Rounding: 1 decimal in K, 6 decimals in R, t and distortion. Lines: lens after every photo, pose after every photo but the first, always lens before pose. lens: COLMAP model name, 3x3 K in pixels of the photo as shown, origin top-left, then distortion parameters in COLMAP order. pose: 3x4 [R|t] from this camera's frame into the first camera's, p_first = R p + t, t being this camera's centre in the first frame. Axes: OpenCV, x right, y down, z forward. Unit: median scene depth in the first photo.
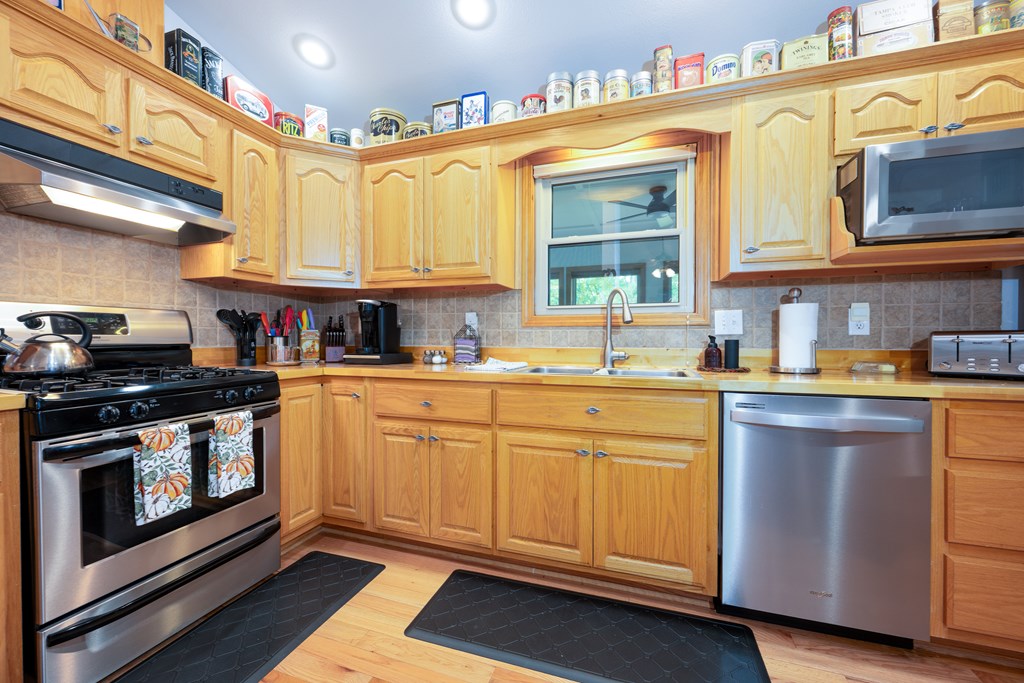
lens RADIAL K [[406.4, 0, 512.0], [0, 406.4, 341.5], [0, 0, 1]] dist [0.000202, 0.000008]
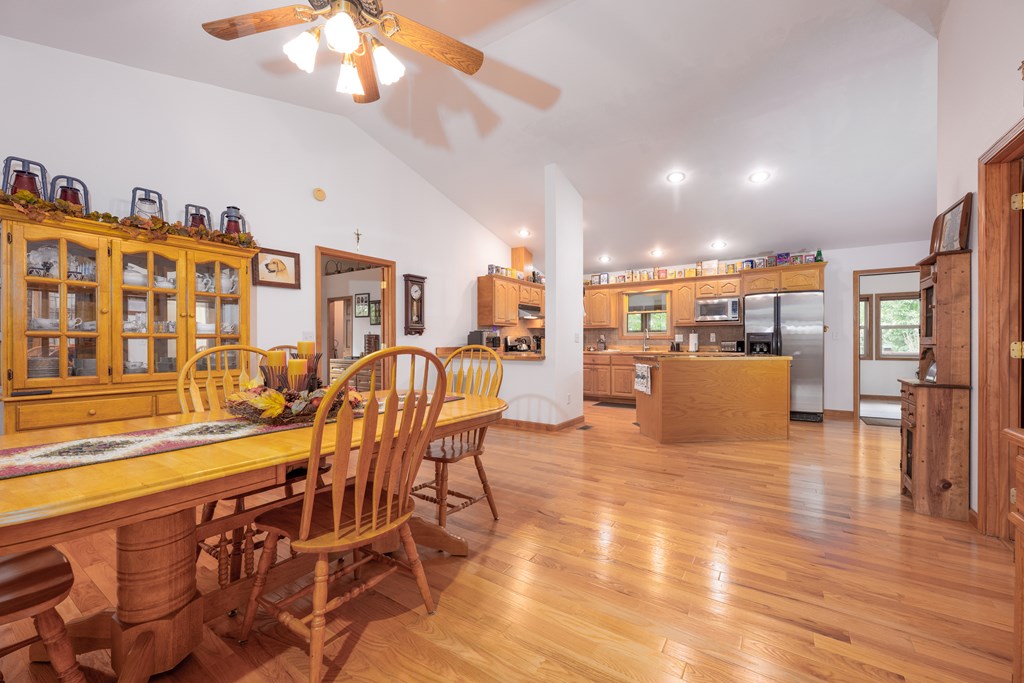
lens RADIAL K [[406.4, 0, 512.0], [0, 406.4, 341.5], [0, 0, 1]] dist [0.000202, 0.000008]
pose [[0.967300, -0.003449, -0.253613, 0.029617], [0.001108, 0.999955, -0.009373, 0.011662], [0.253634, 0.008786, 0.967260, -2.914638]]
